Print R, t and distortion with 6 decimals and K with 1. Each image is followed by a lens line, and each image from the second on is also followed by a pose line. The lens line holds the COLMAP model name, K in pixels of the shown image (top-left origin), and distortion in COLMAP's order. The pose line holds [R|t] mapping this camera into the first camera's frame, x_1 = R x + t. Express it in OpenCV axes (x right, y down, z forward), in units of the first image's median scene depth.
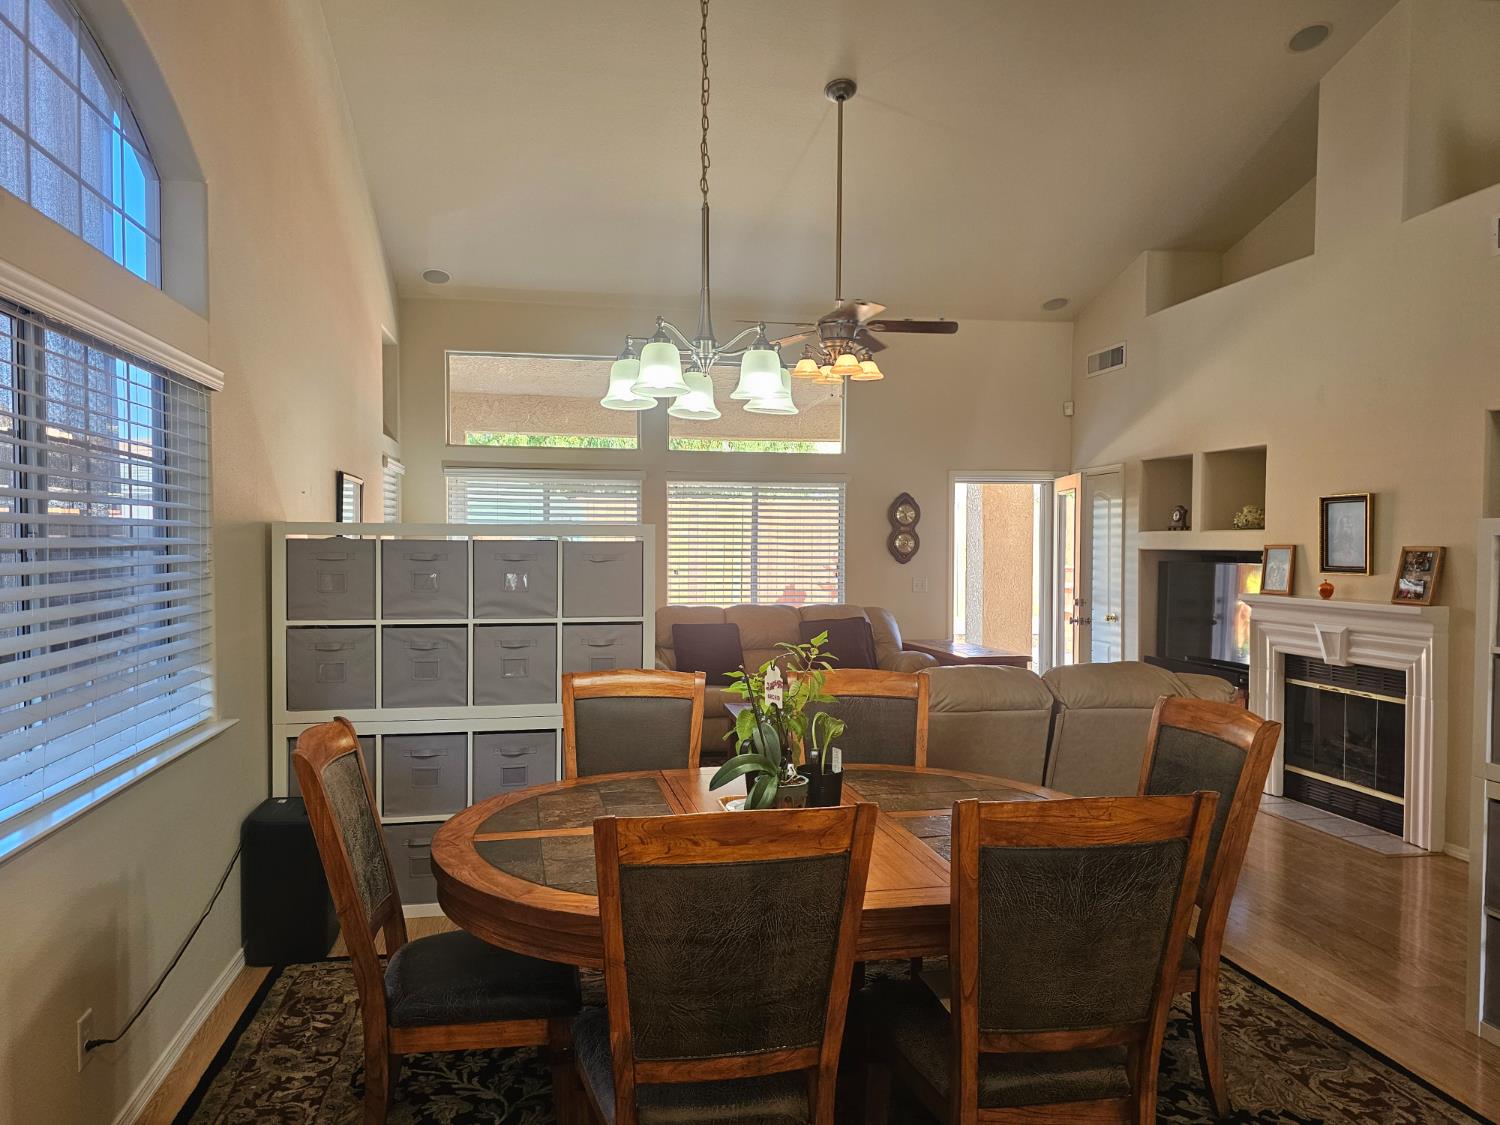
lens RADIAL K [[1018.0, 0, 713.6], [0, 1018.0, 567.3], [0, 0, 1]] dist [0.129305, -0.155828]
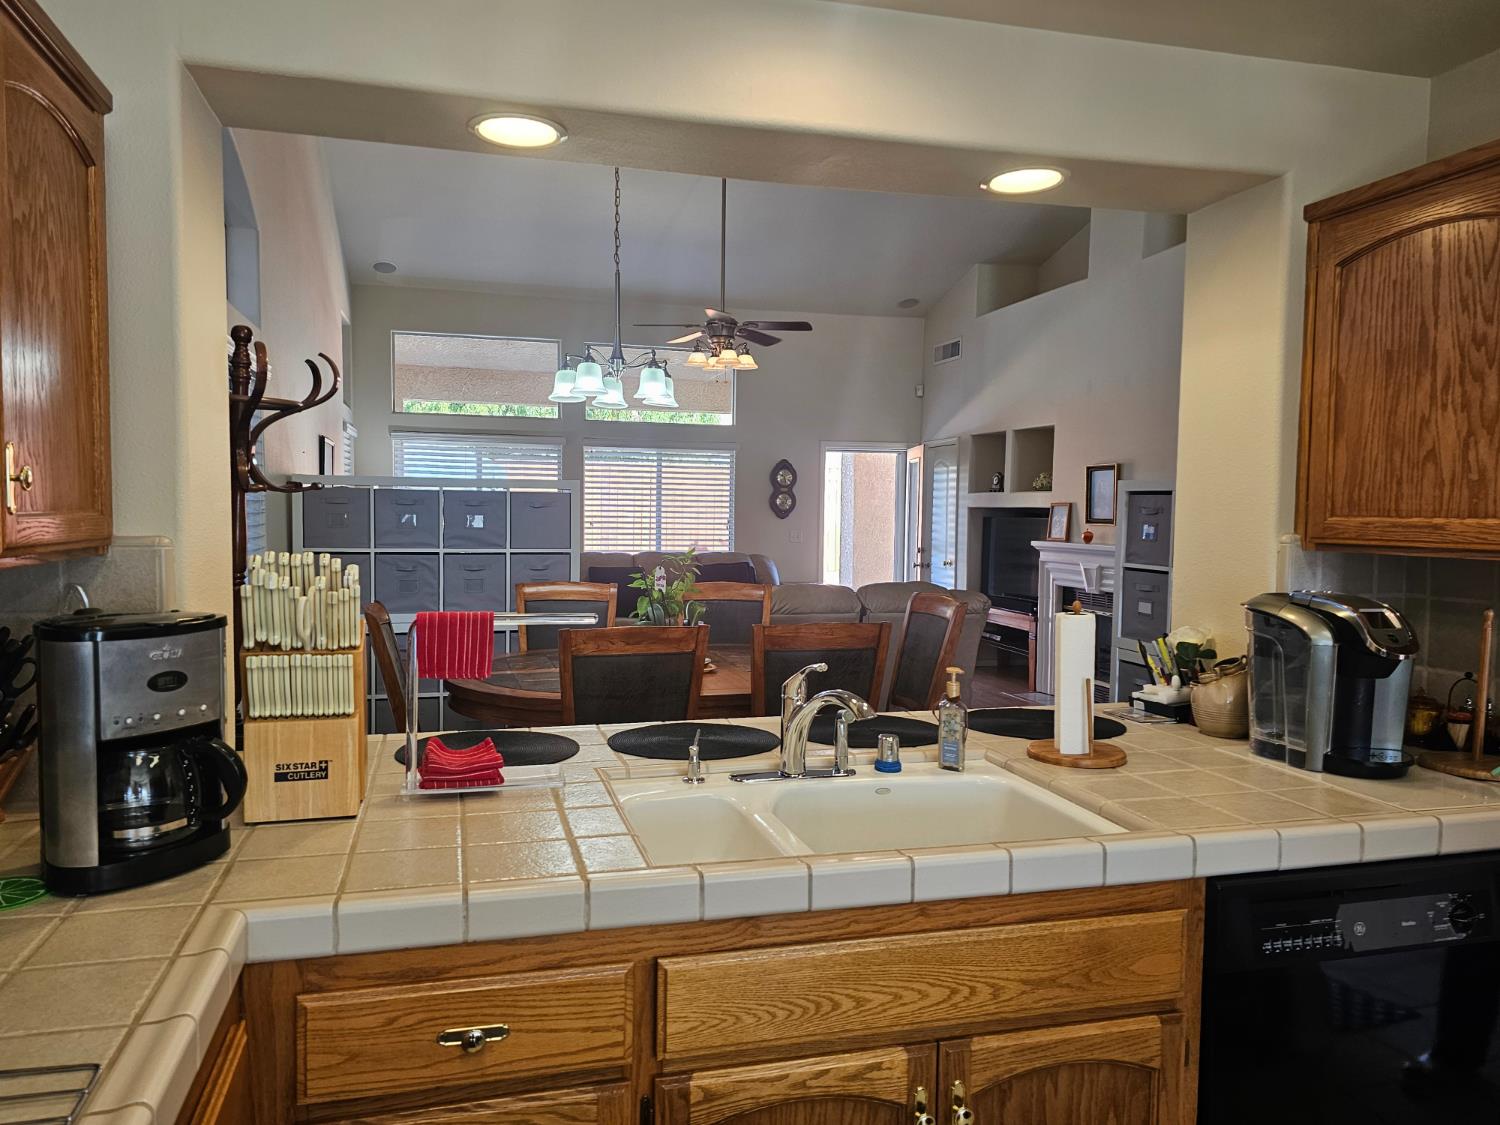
lens RADIAL K [[1018.0, 0, 713.6], [0, 1018.0, 567.3], [0, 0, 1]] dist [0.129305, -0.155828]
pose [[0.996178, 0.003063, 0.087290, 0.000889], [-0.006119, 0.999377, 0.034760, 0.015743], [-0.087129, -0.035161, 0.995576, -0.230656]]
